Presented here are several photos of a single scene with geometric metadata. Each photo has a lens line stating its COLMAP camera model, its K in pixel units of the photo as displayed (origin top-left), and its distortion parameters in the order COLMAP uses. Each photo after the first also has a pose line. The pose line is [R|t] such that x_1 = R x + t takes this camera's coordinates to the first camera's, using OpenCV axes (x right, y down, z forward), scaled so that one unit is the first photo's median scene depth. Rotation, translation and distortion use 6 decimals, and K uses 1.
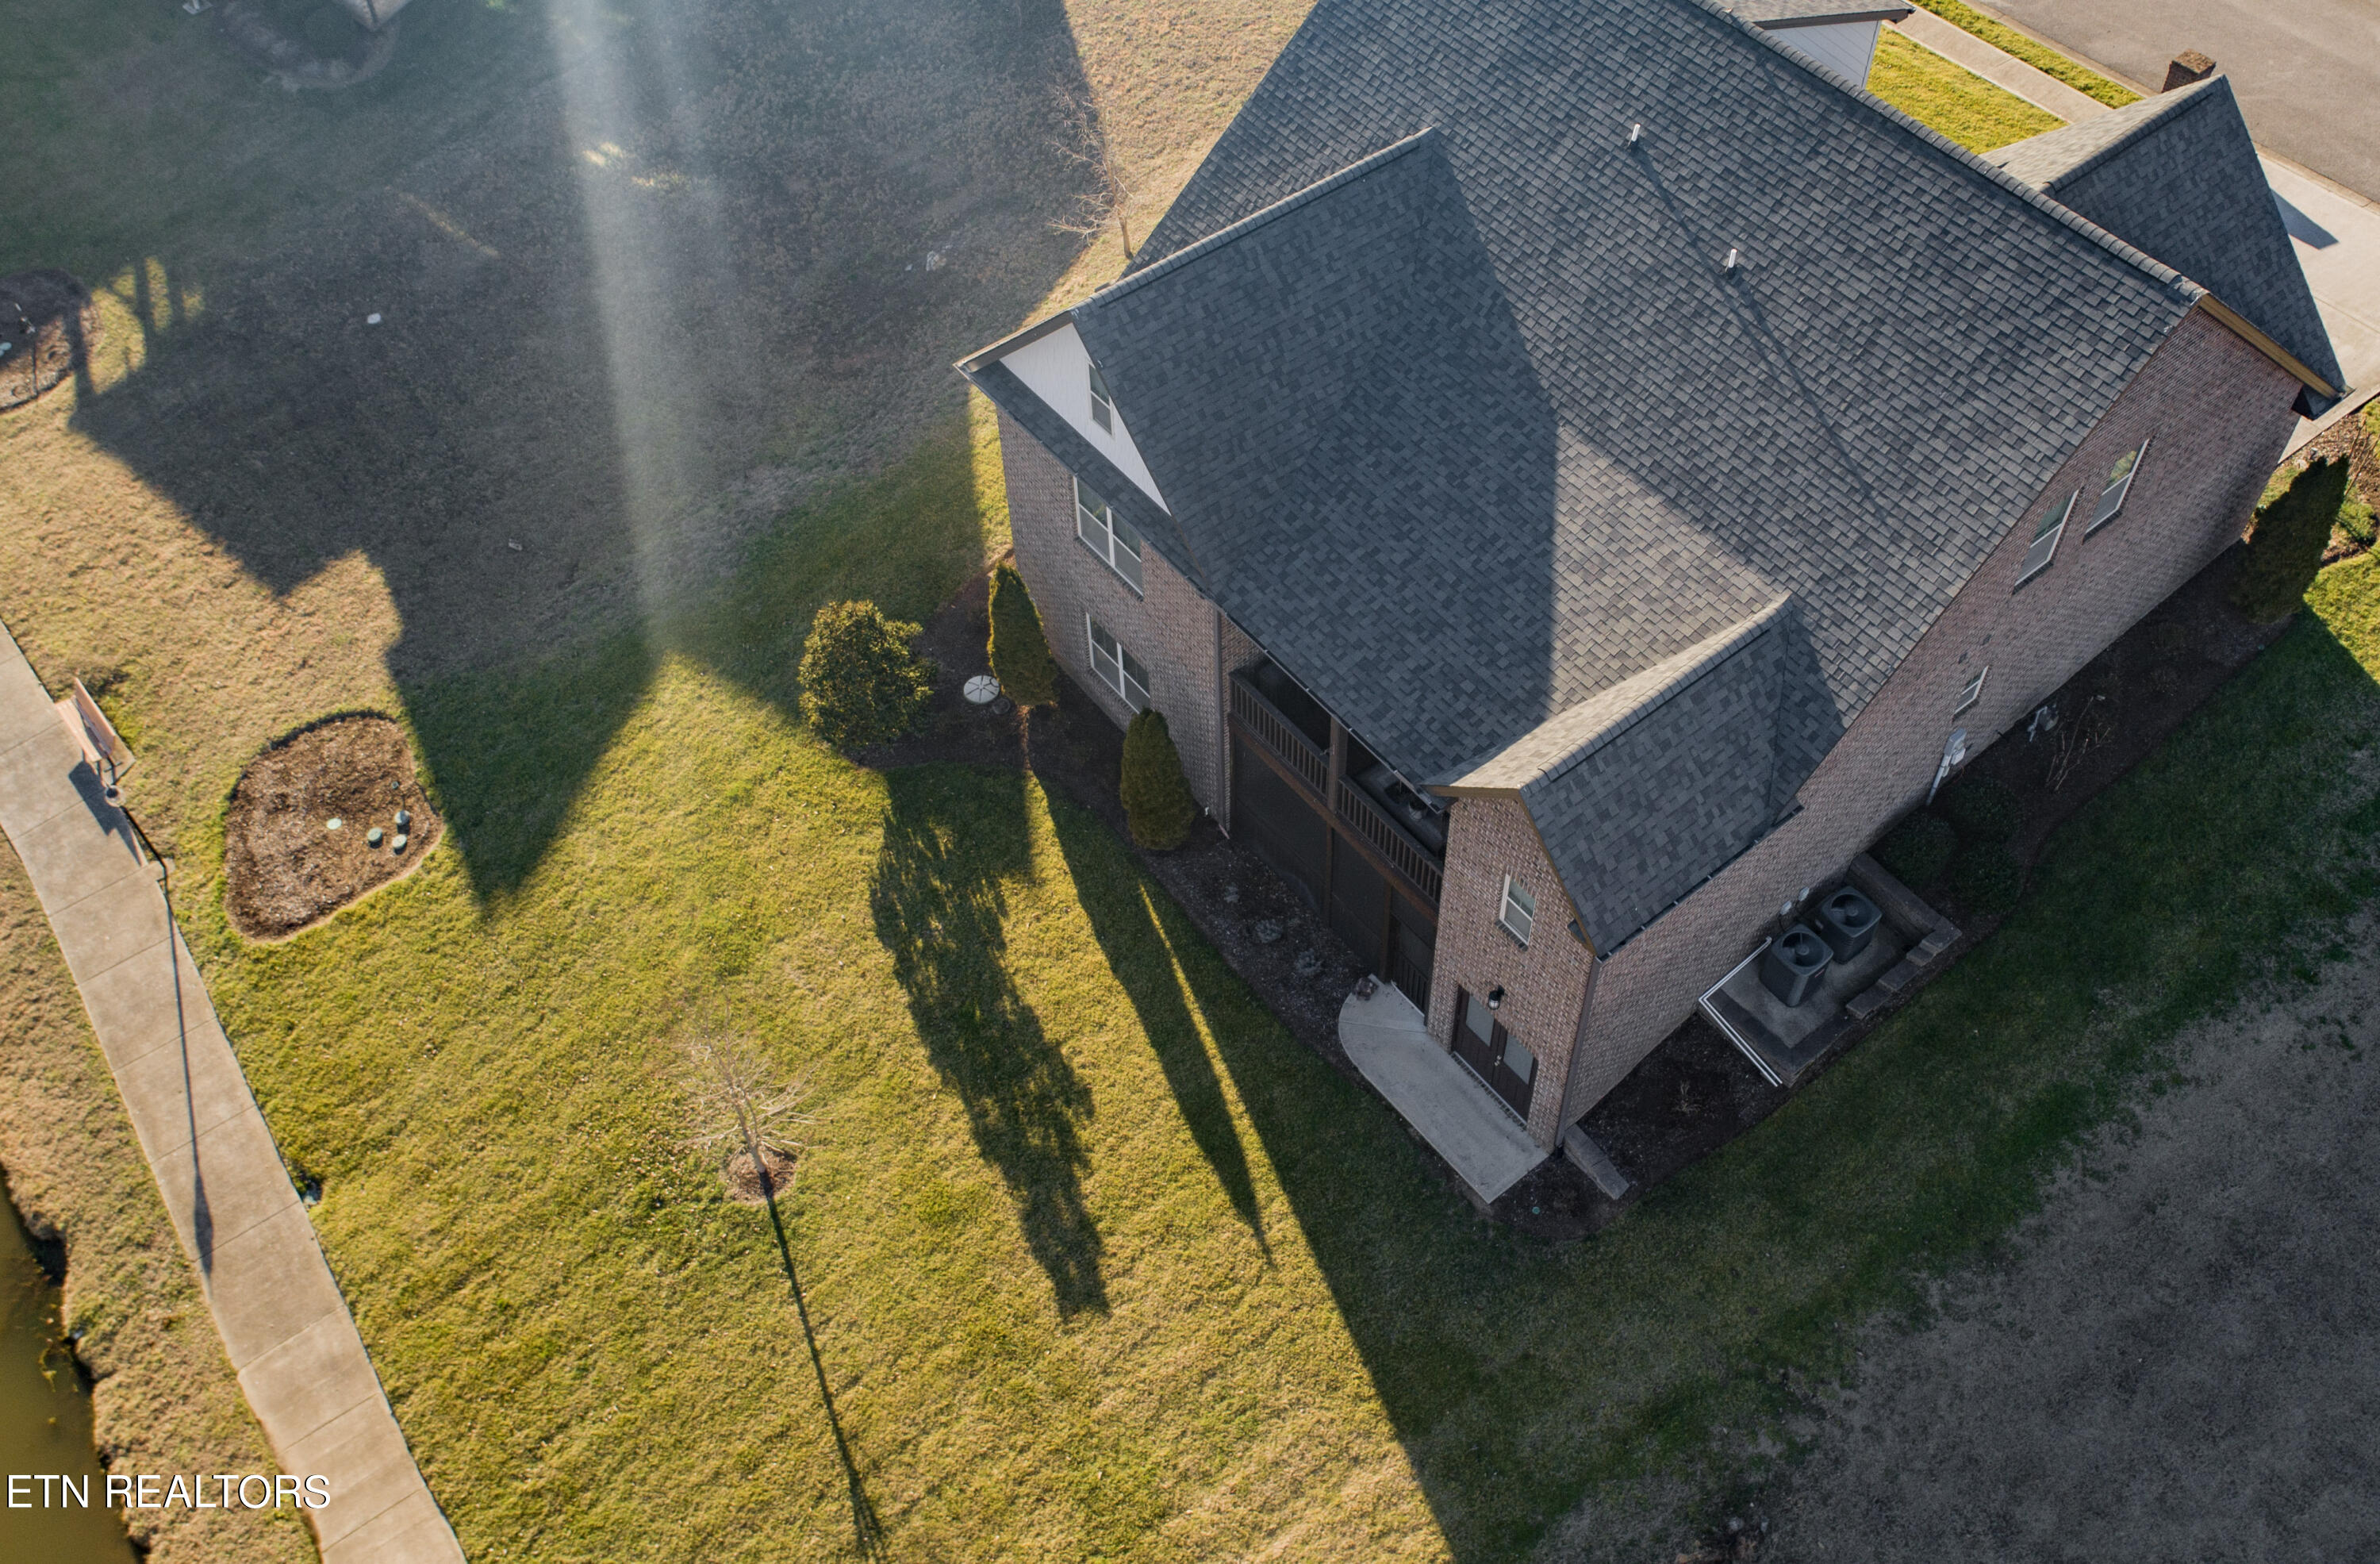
lens RADIAL K [[2091.0, 0, 1283.2], [0, 2091.0, 636.0], [0, 0, 1]] dist [0.005642, -0.002934]
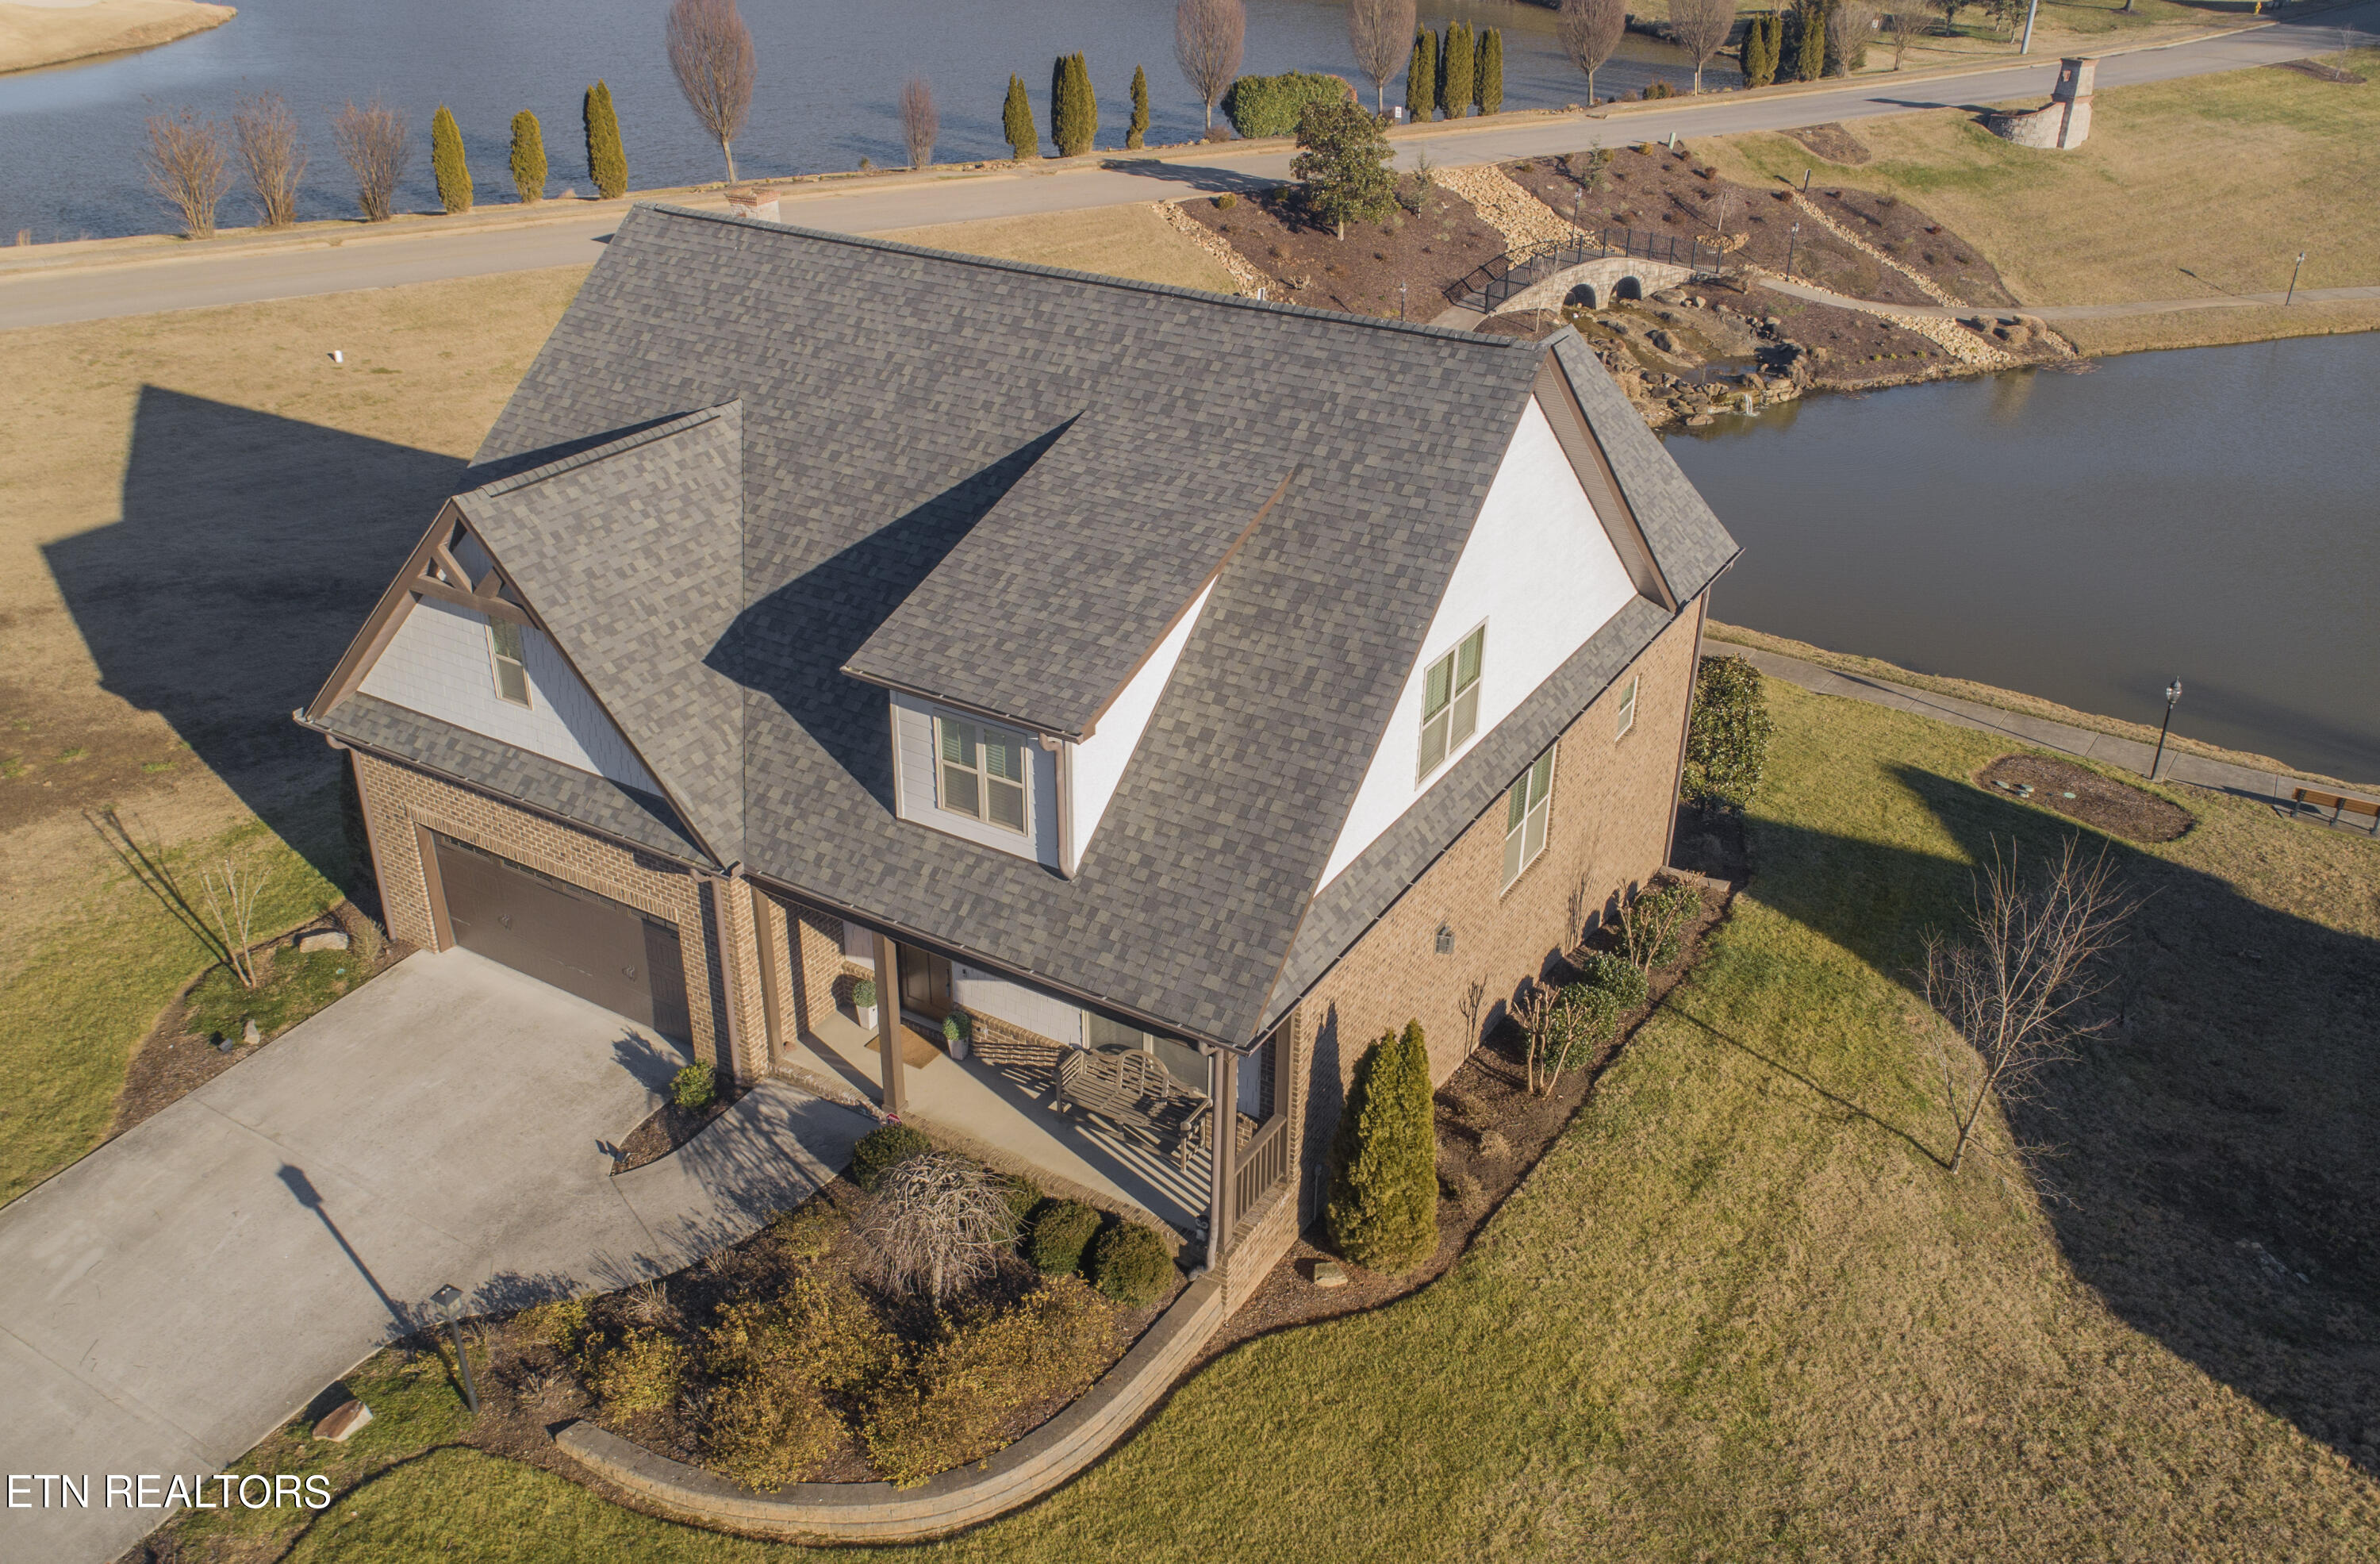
lens RADIAL K [[1949.5, 0, 1190.0], [0, 1949.5, 782.0], [0, 0, 1]] dist [-0.010774, 0.006662]
pose [[-0.942885, 0.141992, -0.301339, 0.428003], [-0.263056, 0.237614, 0.935062, -0.974228], [0.204374, 0.960925, -0.186691, 1.290541]]
